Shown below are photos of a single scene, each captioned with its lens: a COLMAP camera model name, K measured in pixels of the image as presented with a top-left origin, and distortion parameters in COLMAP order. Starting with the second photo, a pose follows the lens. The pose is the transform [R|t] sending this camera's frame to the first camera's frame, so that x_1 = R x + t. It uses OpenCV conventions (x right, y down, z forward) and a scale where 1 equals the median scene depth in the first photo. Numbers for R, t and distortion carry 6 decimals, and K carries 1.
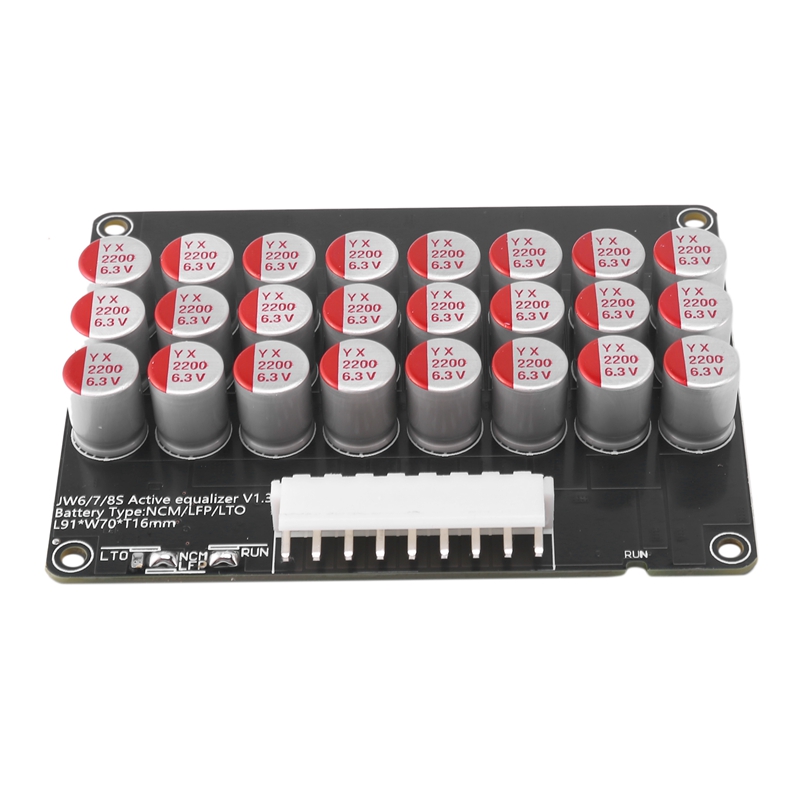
lens RADIAL K [[2563.1, 0, 400.0], [0, 2563.1, 400.0], [0, 0, 1]] dist [0.283918, 0.630821]
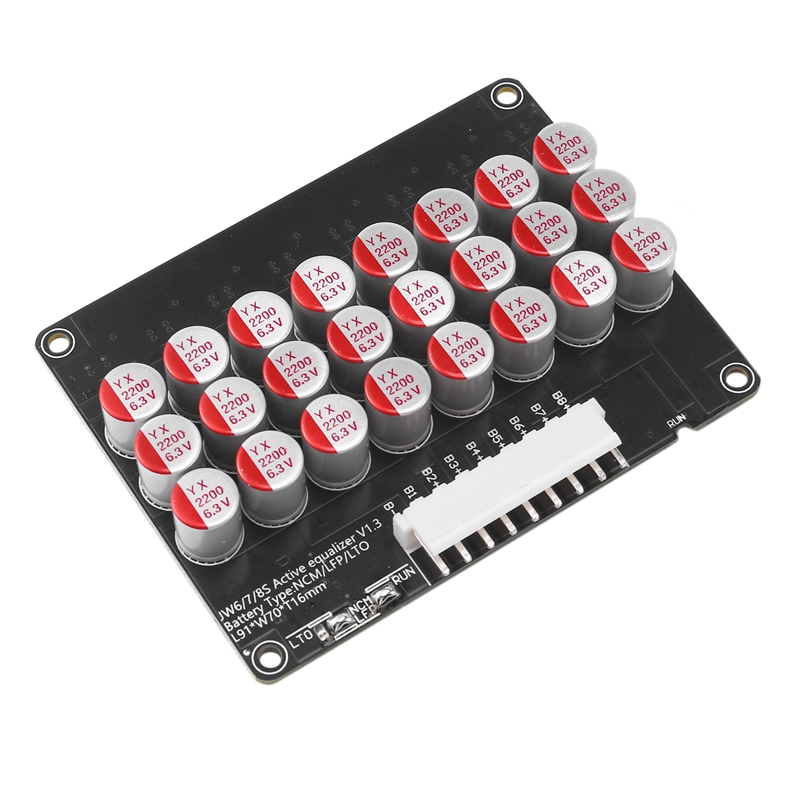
lens RADIAL K [[2563.1, 0, 400.0], [0, 2563.1, 400.0], [0, 0, 1]] dist [0.283918, 0.630821]
pose [[0.834498, -0.475134, 0.279034, -0.336362], [0.386443, 0.865651, 0.318292, -0.369899], [-0.392778, -0.157784, 0.905997, -0.027811]]
